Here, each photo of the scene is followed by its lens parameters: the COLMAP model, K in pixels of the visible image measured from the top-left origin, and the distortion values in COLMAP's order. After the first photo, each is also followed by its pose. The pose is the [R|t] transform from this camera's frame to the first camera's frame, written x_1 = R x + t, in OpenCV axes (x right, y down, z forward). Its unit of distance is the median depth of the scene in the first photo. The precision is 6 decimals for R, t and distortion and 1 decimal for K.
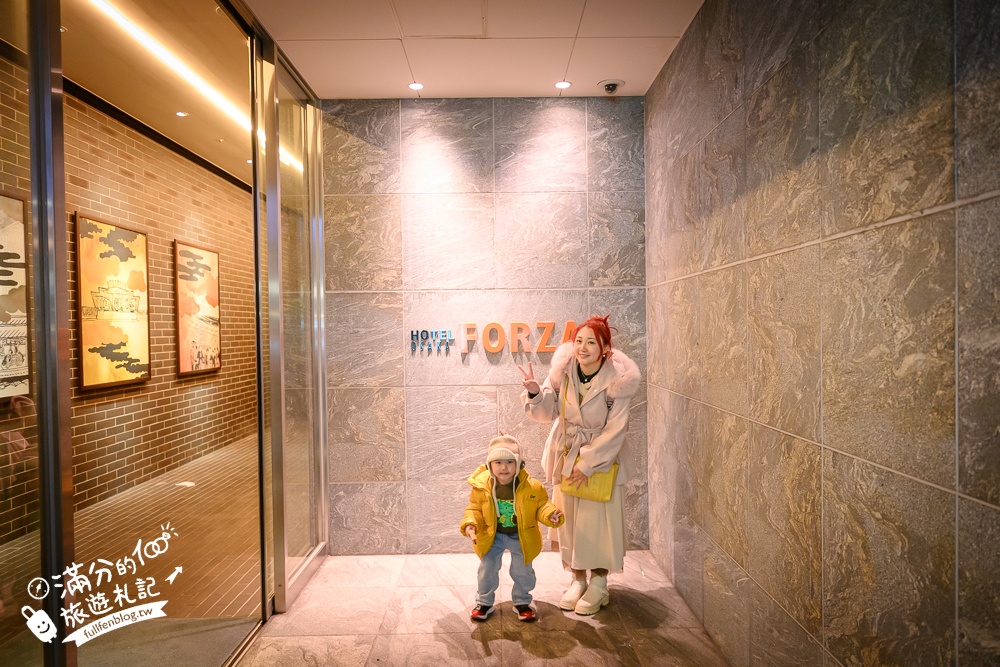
lens RADIAL K [[691.1, 0, 500.5], [0, 691.1, 335.5], [0, 0, 1]] dist [0.012831, -0.011400]
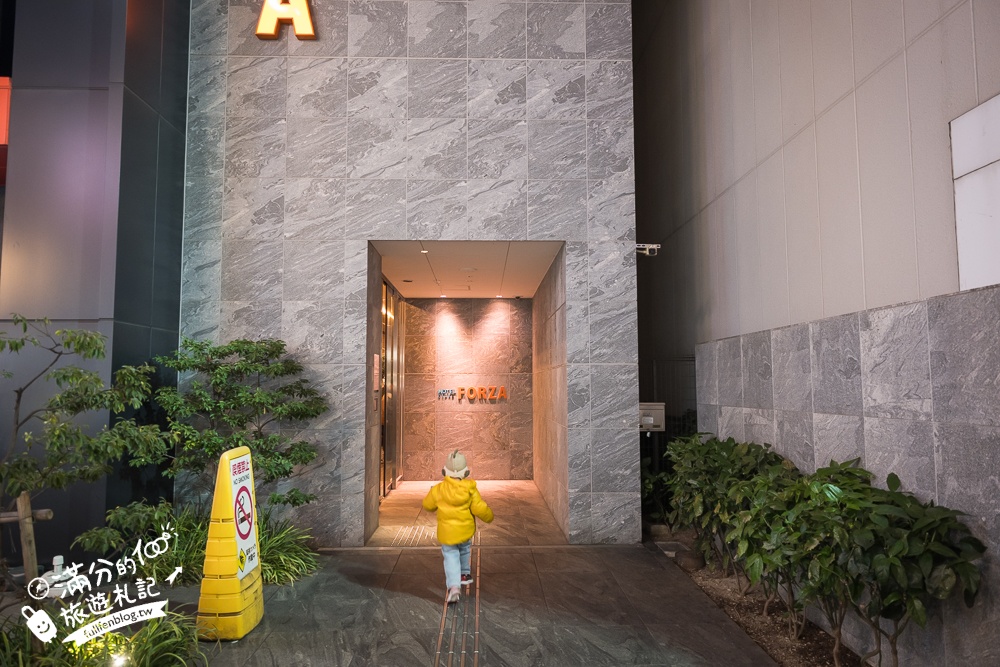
lens RADIAL K [[691.1, 0, 500.2], [0, 691.1, 335.3], [0, 0, 1]] dist [0.012831, -0.011400]
pose [[0.999702, 0.013600, 0.020296, 0.040336], [-0.011829, 0.996312, -0.084990, 0.006783], [-0.021377, 0.084725, 0.996175, -1.512732]]
